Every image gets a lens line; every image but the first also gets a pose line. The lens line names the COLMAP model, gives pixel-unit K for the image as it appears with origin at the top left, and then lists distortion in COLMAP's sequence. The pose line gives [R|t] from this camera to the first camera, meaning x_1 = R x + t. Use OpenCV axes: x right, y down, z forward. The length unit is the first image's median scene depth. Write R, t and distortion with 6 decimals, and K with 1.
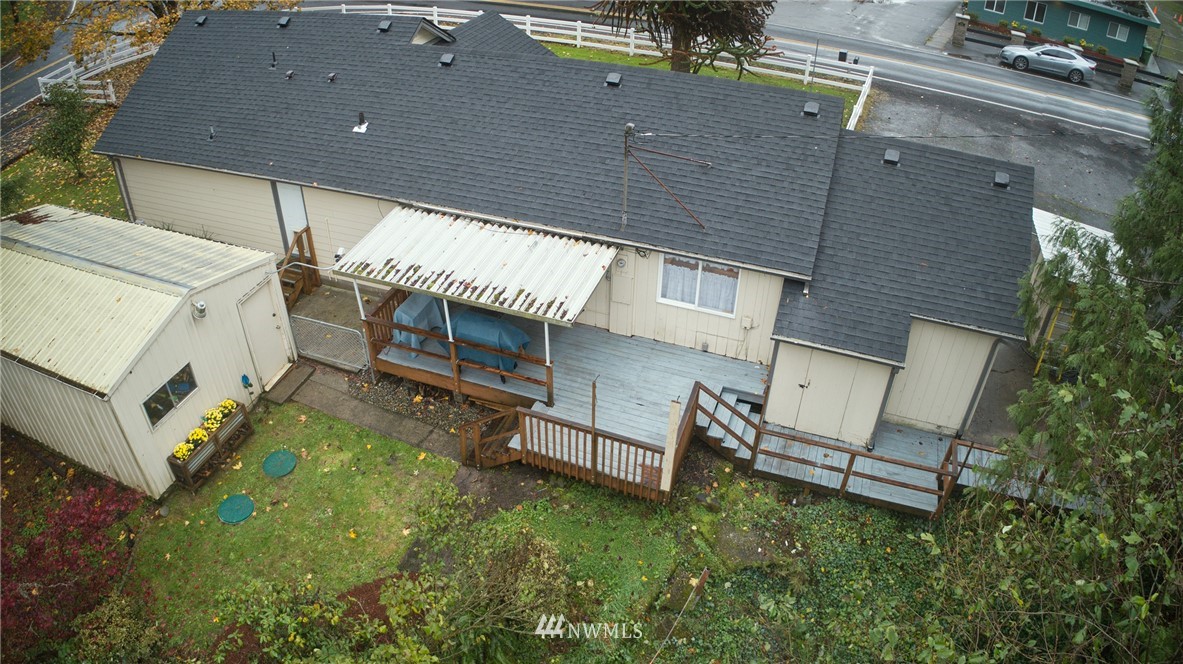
lens RADIAL K [[792.2, 0, 591.5], [0, 792.2, 332.0], [0, 0, 1]] dist [-0.241369, 0.056914]
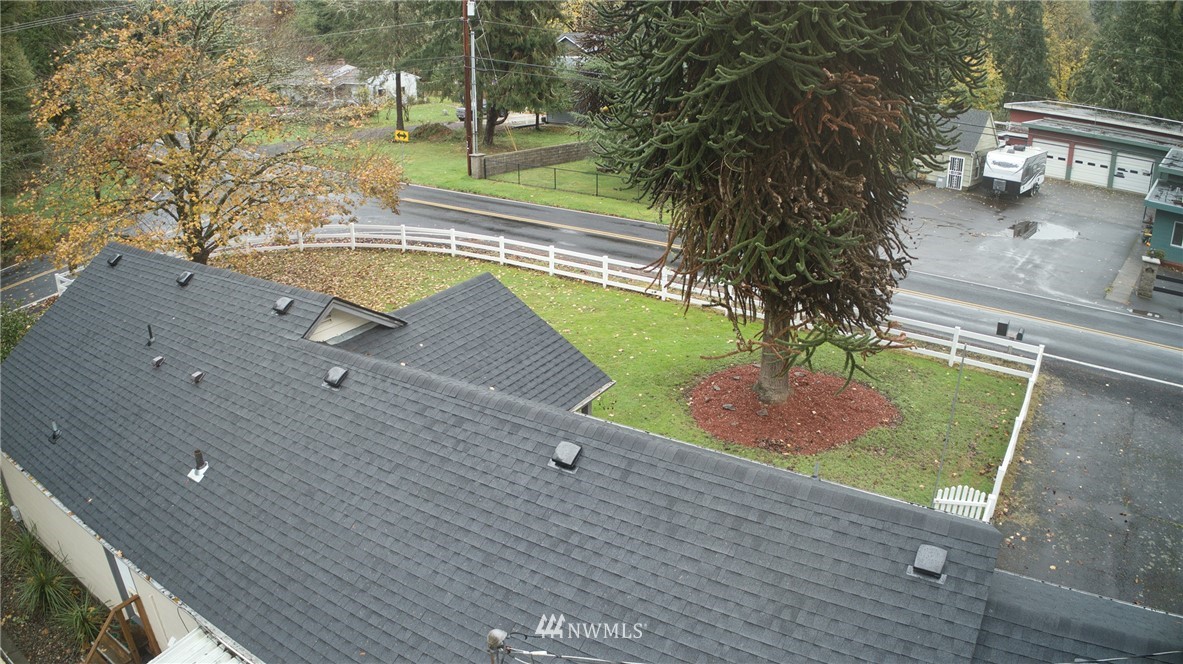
lens RADIAL K [[792.2, 0, 591.5], [0, 792.2, 332.0], [0, 0, 1]] dist [-0.241369, 0.056914]
pose [[0.979541, 0.054038, -0.193855, 0.081270], [-0.101062, 0.965088, -0.241642, -0.150437], [0.174029, 0.256290, 0.950805, 0.241865]]
